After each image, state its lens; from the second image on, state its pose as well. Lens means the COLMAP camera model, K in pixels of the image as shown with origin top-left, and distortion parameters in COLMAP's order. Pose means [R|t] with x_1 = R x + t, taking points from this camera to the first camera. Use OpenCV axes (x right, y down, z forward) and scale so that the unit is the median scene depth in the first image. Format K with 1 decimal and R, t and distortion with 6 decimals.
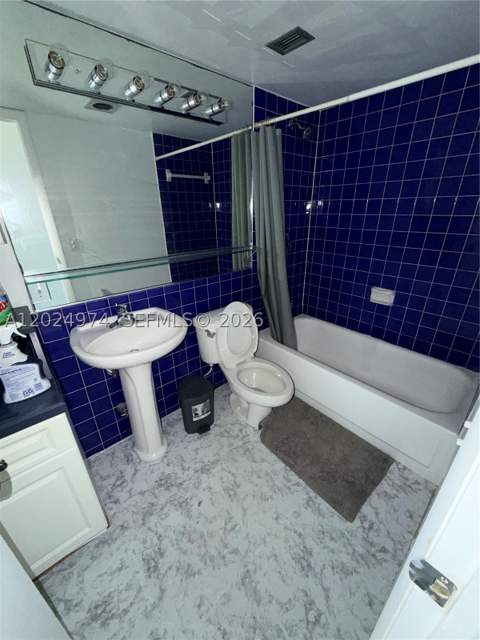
lens RADIAL K [[254.8, 0, 239.5], [0, 254.8, 319.2], [0, 0, 1]] dist [-0.000499, 0.000515]
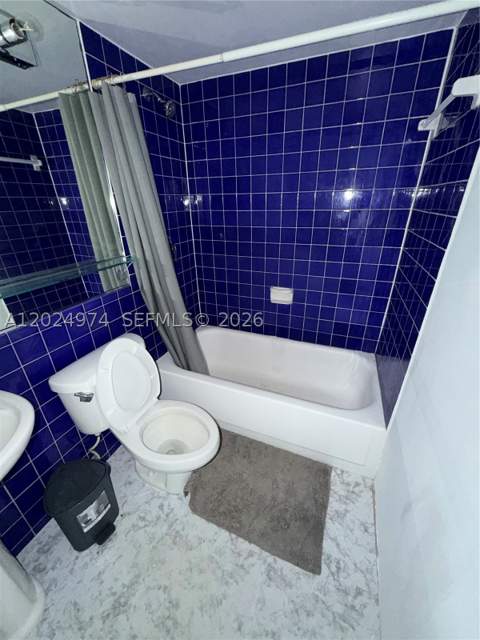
lens RADIAL K [[254.8, 0, 239.5], [0, 254.8, 319.1], [0, 0, 1]] dist [-0.000499, 0.000515]
pose [[0.893775, -0.191633, 0.405516, 0.013812], [0.186827, 0.981025, 0.051824, -0.099271], [-0.407753, 0.029442, 0.912618, 0.229750]]
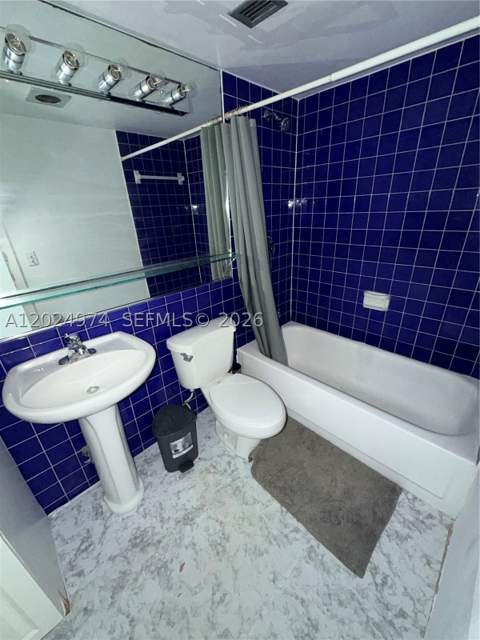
lens RADIAL K [[254.8, 0, 239.9], [0, 254.8, 319.1], [0, 0, 1]] dist [-0.000499, 0.000515]
pose [[0.997626, -0.055099, 0.041304, 0.035828], [0.055100, 0.998480, 0.001121, -0.063894], [-0.041303, 0.001158, 0.999146, 0.125584]]
